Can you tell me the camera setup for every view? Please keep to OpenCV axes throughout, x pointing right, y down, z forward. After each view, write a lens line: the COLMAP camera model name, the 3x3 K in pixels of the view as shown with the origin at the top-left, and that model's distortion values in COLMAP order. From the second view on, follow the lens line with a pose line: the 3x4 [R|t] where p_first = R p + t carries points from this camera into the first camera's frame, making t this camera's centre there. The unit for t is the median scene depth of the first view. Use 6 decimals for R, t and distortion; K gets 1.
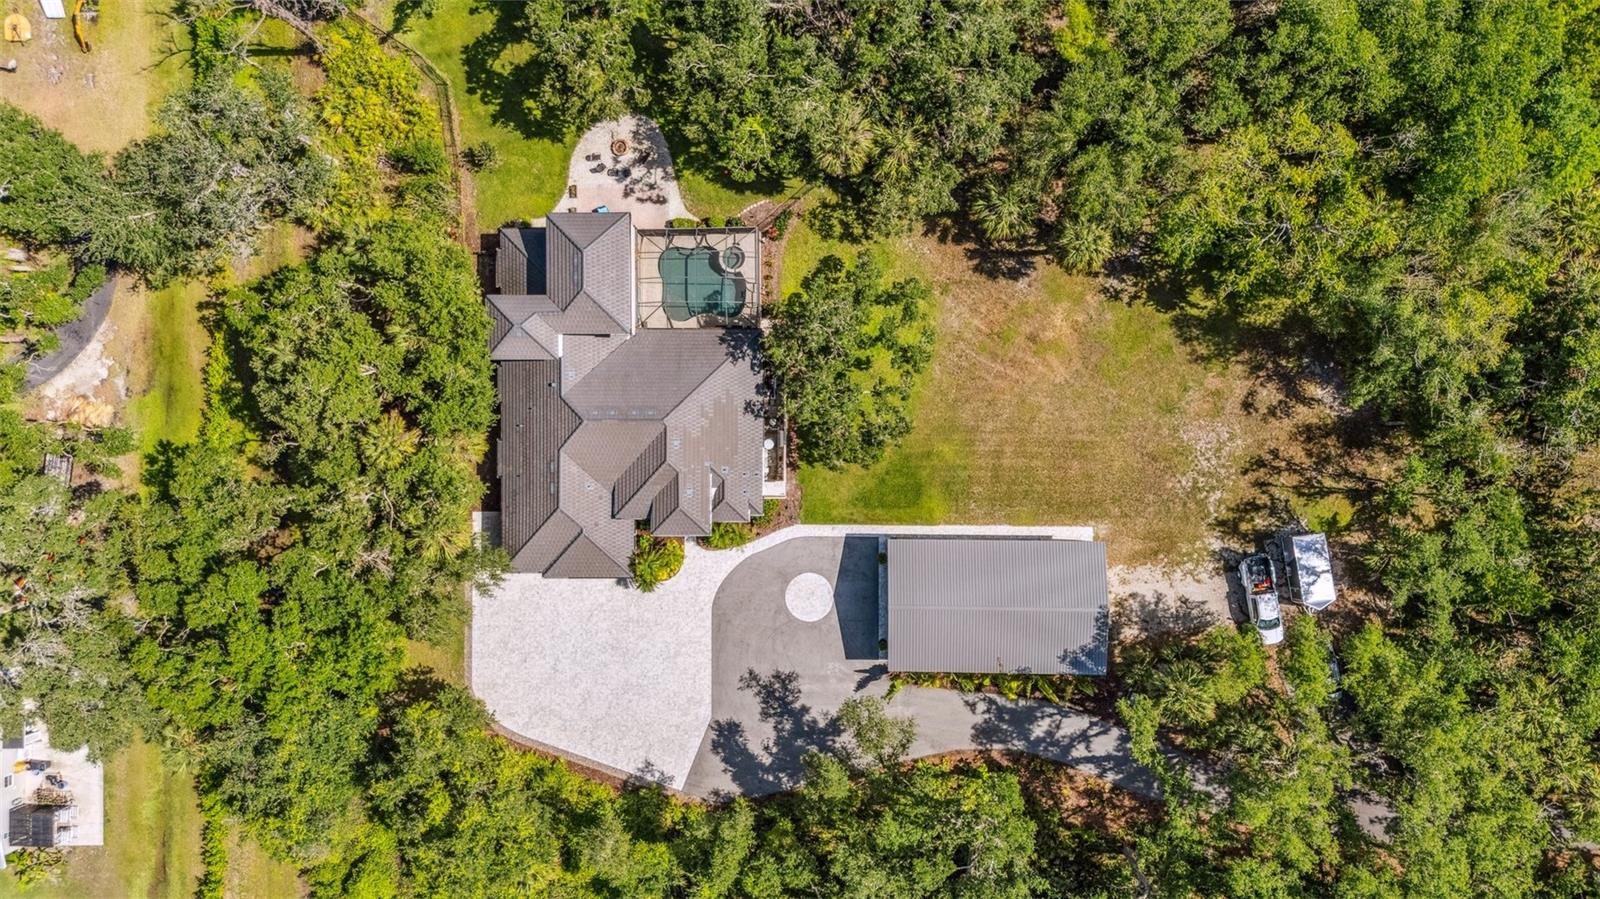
lens RADIAL K [[1163.8, 0, 800.0], [0, 1163.8, 449.5], [0, 0, 1]] dist [0.101344, -0.132839]
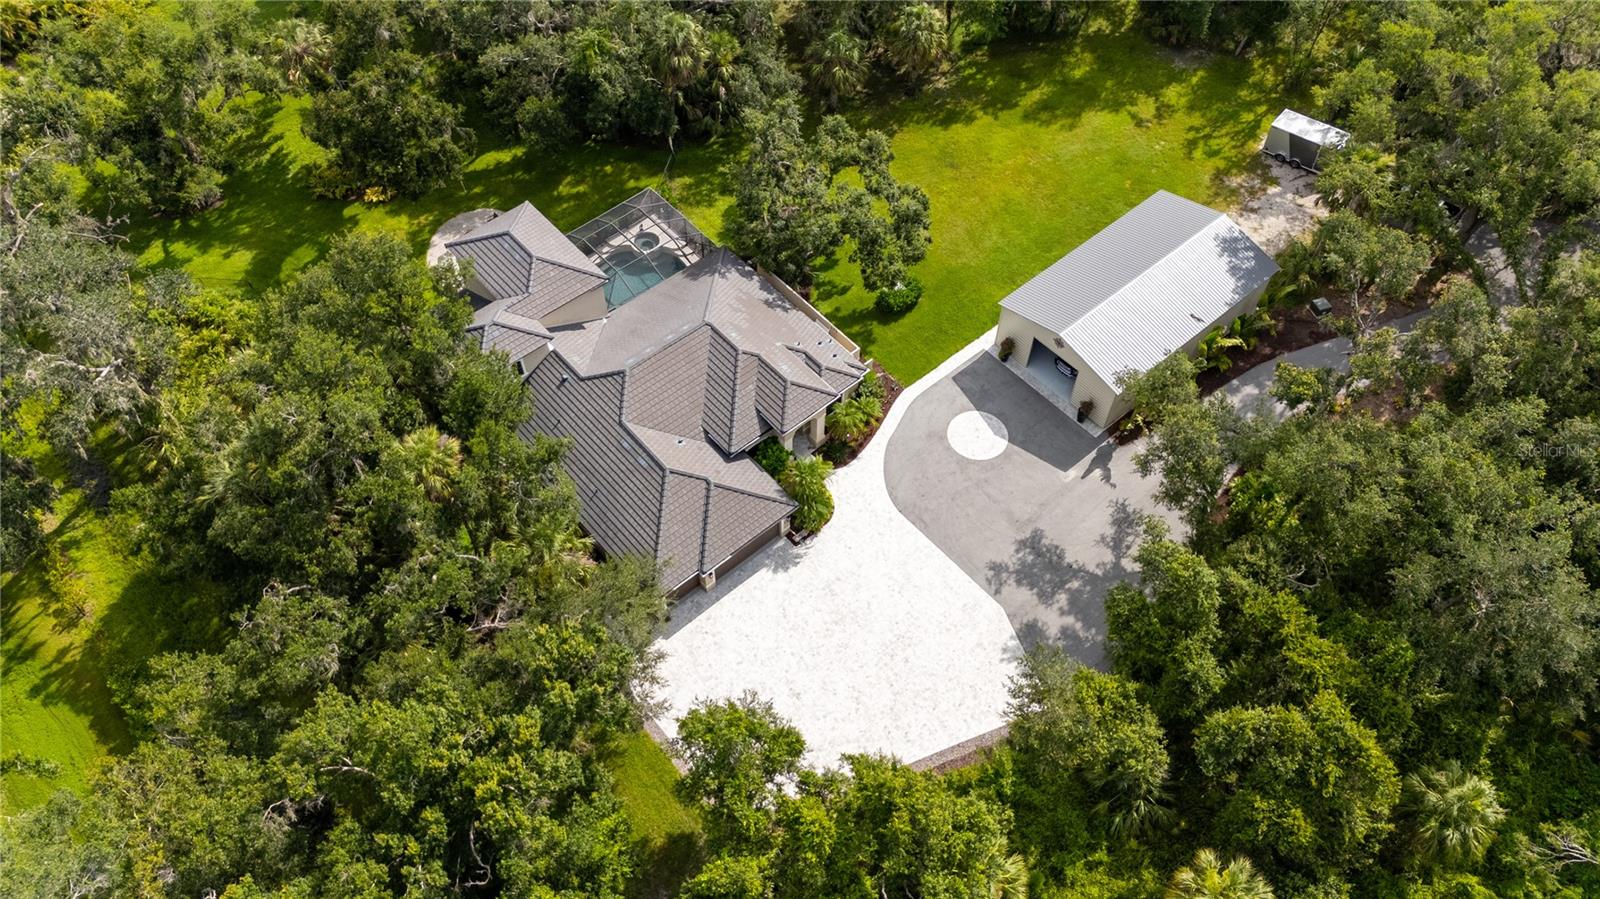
lens RADIAL K [[1144.1, 0, 800.0], [0, 1144.1, 449.5], [0, 0, 1]] dist [0.074067, -0.001860]
pose [[0.754526, -0.510833, 0.411995, -0.414389], [0.655705, 0.612863, -0.440965, 0.400606], [-0.027236, 0.602867, 0.797377, 0.380164]]
